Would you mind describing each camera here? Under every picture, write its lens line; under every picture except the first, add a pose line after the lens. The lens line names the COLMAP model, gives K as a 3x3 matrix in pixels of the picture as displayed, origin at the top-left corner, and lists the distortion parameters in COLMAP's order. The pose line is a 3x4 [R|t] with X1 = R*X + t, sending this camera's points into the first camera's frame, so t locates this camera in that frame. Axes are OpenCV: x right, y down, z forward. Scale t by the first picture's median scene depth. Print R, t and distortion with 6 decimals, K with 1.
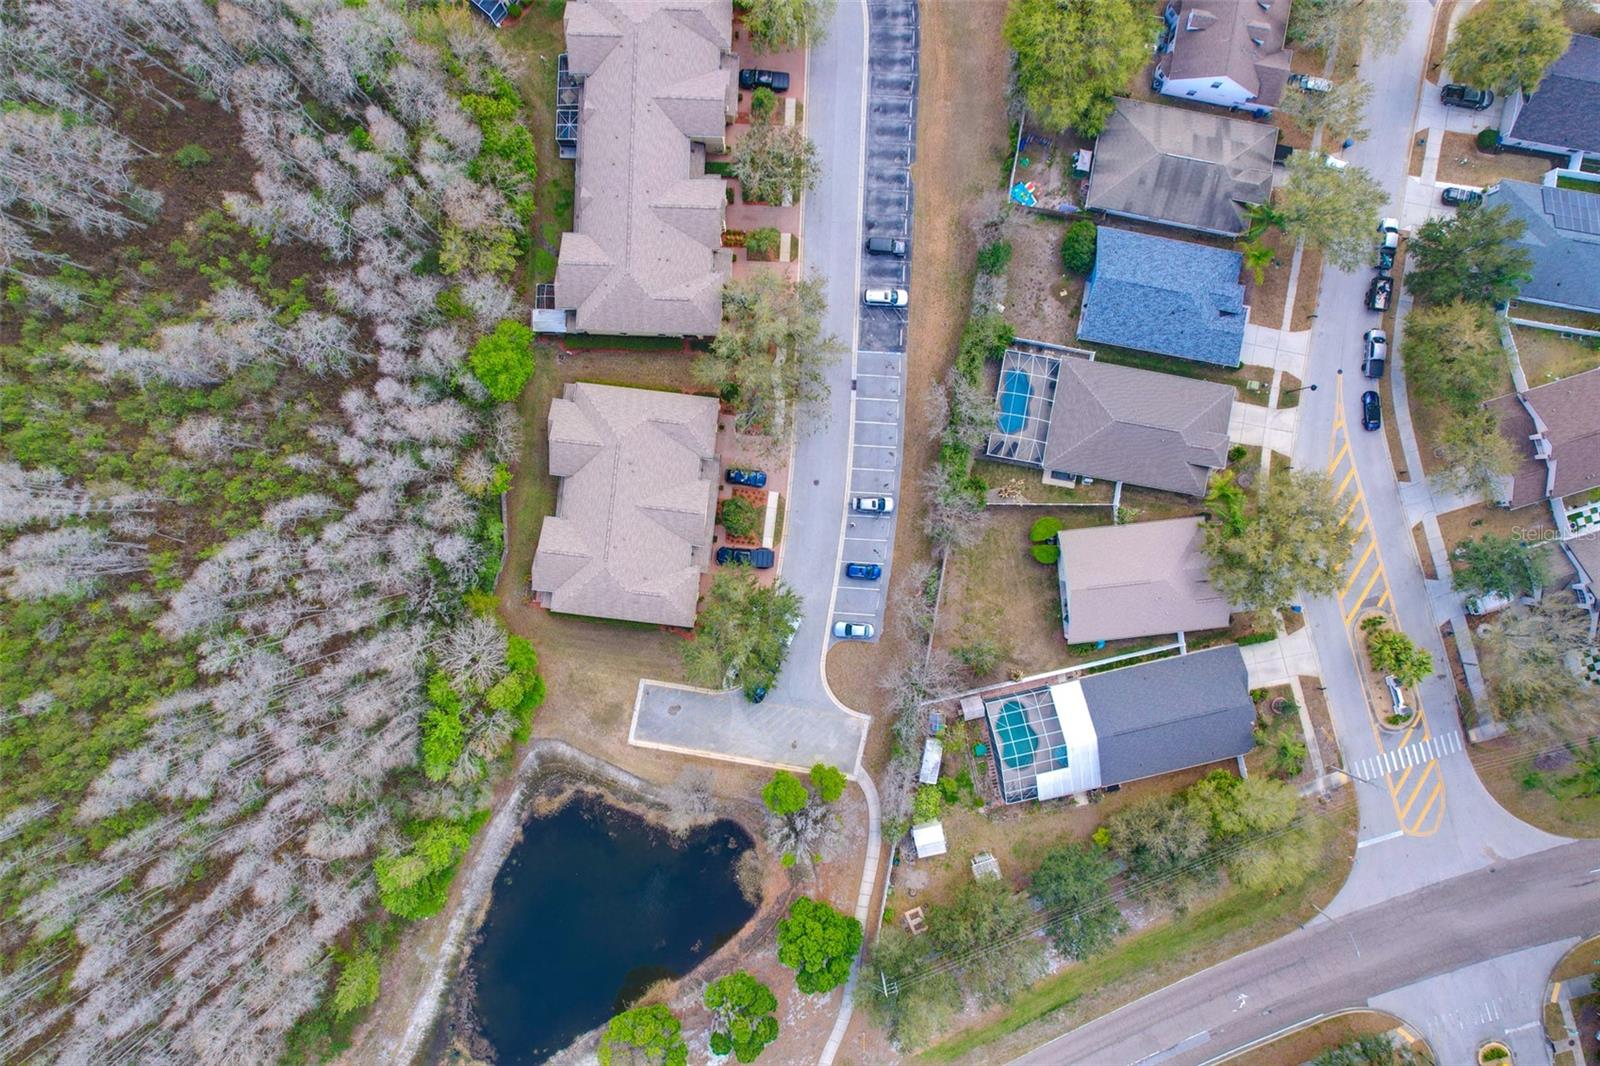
lens RADIAL K [[1073.8, 0, 808.1], [0, 1073.8, 527.1], [0, 0, 1]] dist [-0.081964, 0.081860]
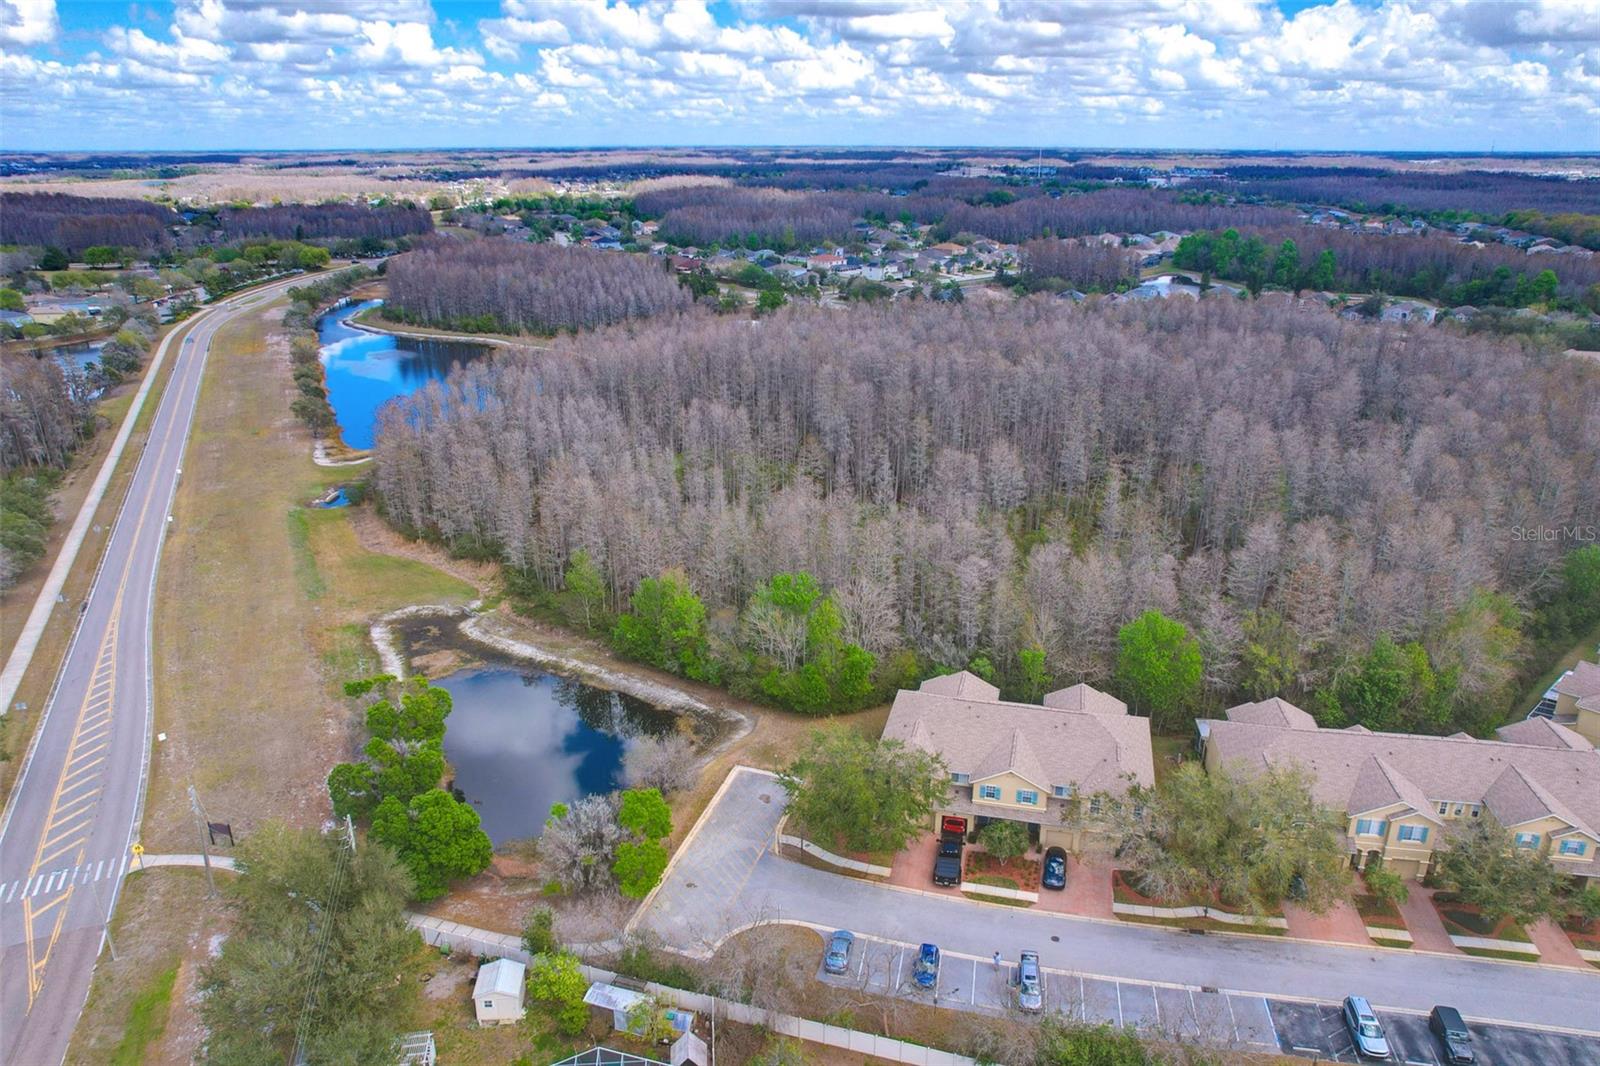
lens RADIAL K [[1073.8, 0, 808.1], [0, 1073.8, 527.1], [0, 0, 1]] dist [-0.081964, 0.081860]
pose [[-0.127747, 0.326542, -0.936510, 0.594745], [-0.991437, -0.067827, 0.111590, 0.059899], [-0.027082, 0.942746, 0.332411, 0.529265]]
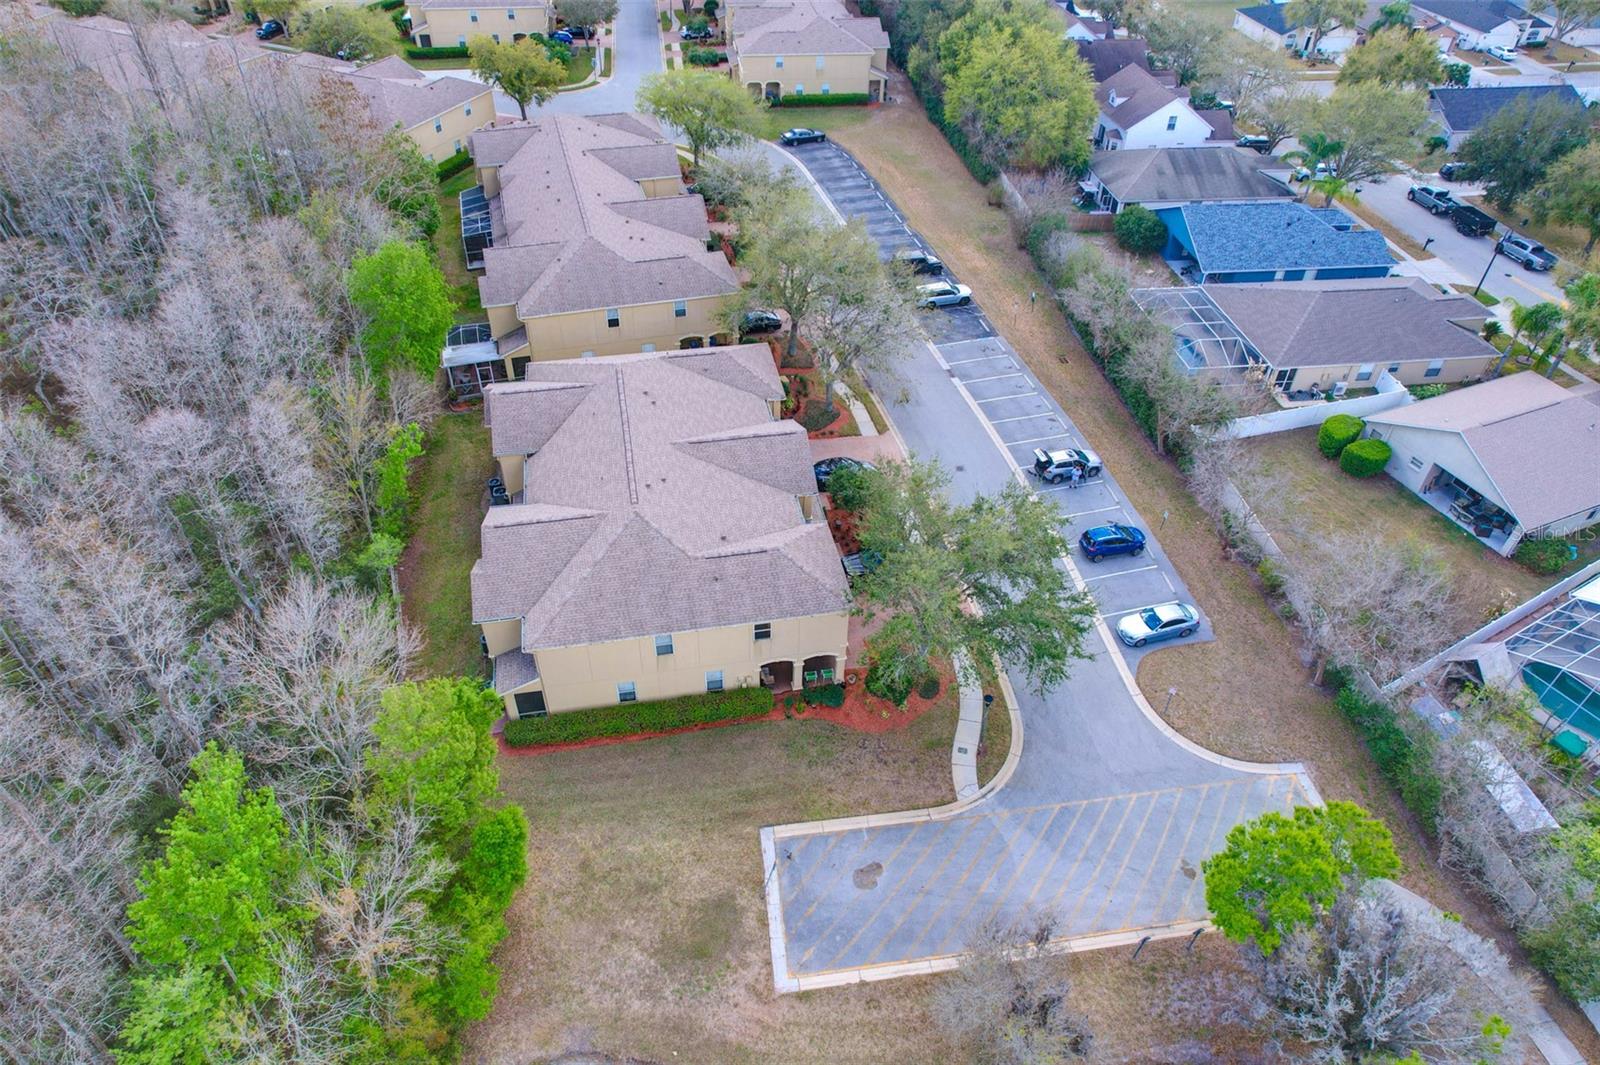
lens RADIAL K [[1026.9, 0, 800.0], [0, 1026.9, 532.5], [0, 0, 1]] dist [-0.037567, 0.001253]
pose [[0.952672, -0.194611, 0.233544, -0.213658], [0.303994, 0.604608, -0.736232, 0.365391], [0.002076, 0.772383, 0.635153, 0.684074]]
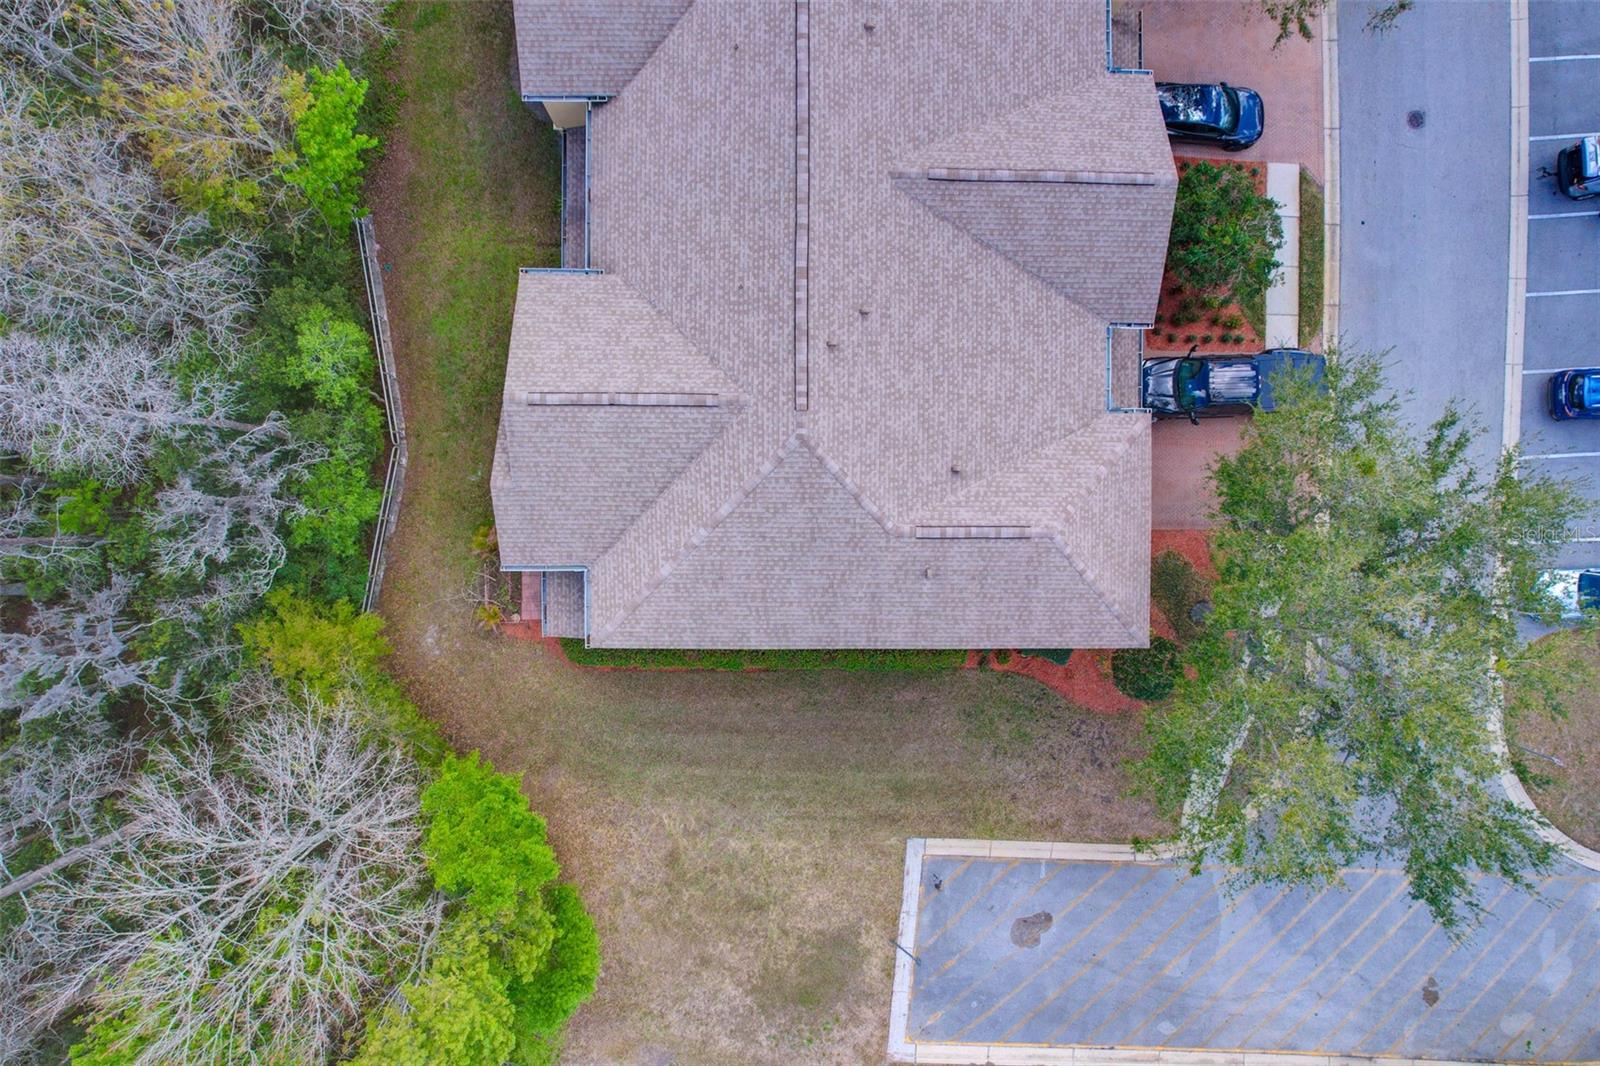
lens RADIAL K [[1026.9, 0, 800.0], [0, 1026.9, 533.0], [0, 0, 1]] dist [-0.037567, 0.001253]
pose [[0.993631, -0.111607, 0.015558, -0.184312], [0.111639, 0.993748, -0.001210, 0.055557], [-0.015326, 0.002939, 0.999878, 0.729988]]
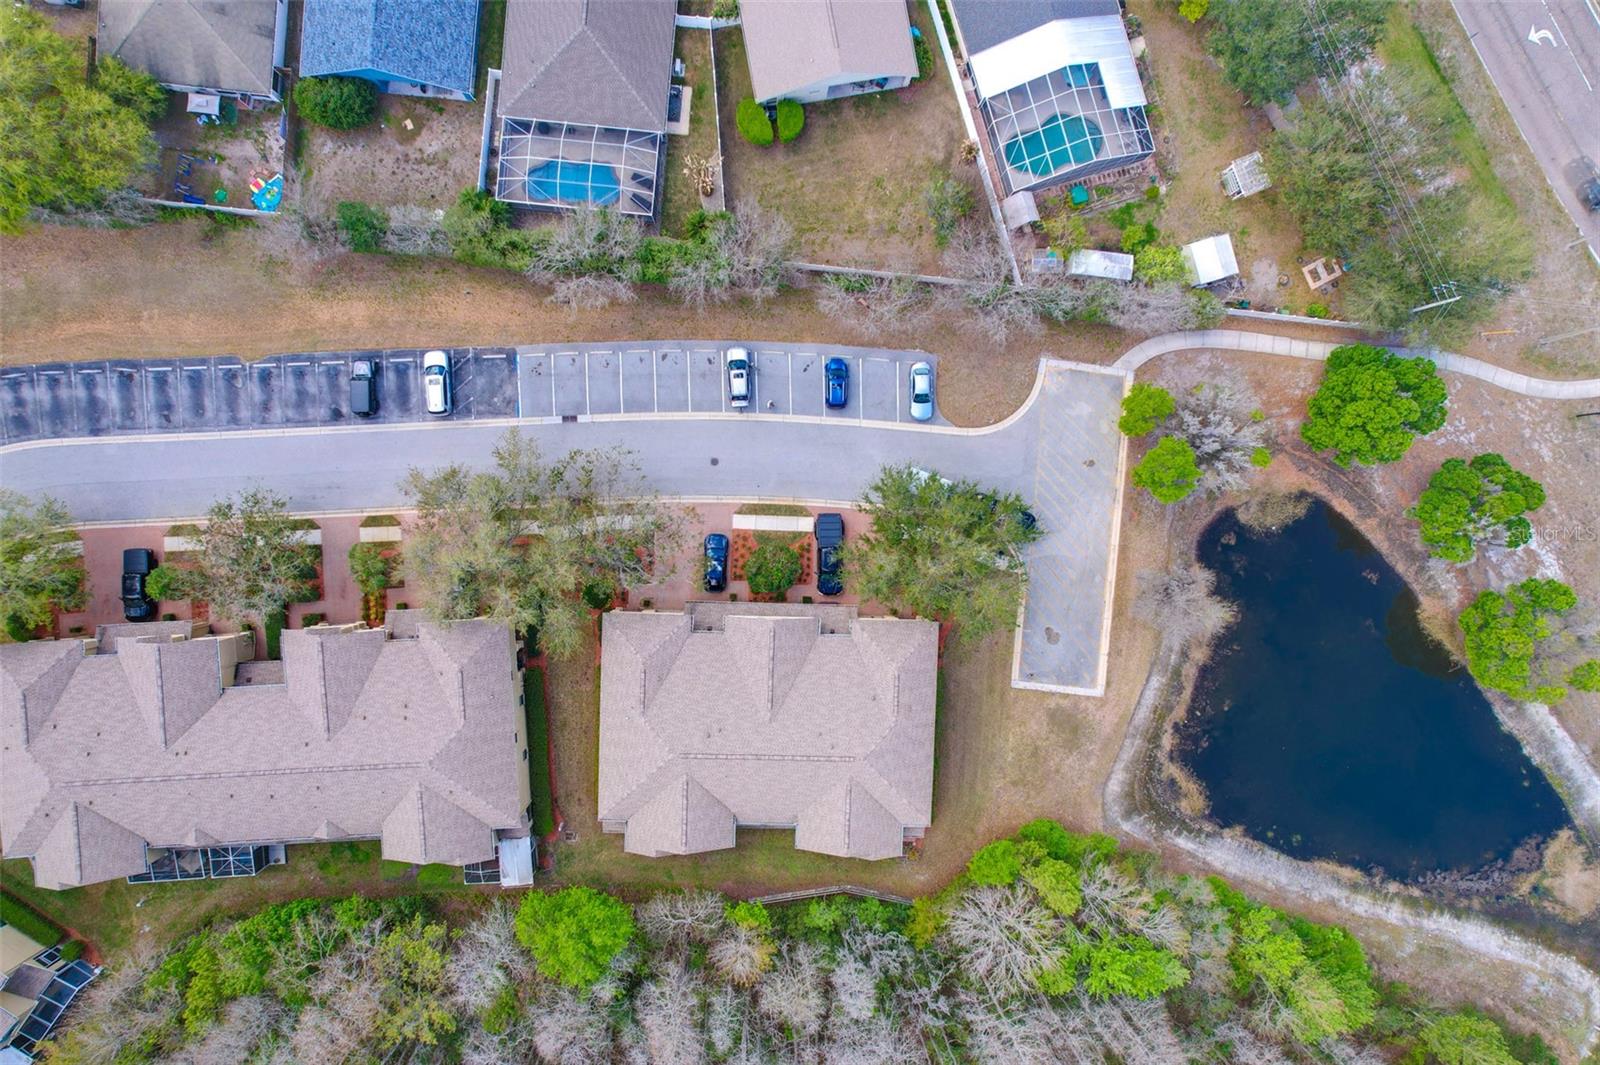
lens RADIAL K [[1073.8, 0, 808.1], [0, 1073.8, 526.6], [0, 0, 1]] dist [-0.081964, 0.081860]
pose [[-0.080708, -0.995453, -0.050599, -0.003990], [0.996297, -0.082079, 0.025615, -0.002467], [-0.029652, -0.048344, 0.998391, 0.305873]]
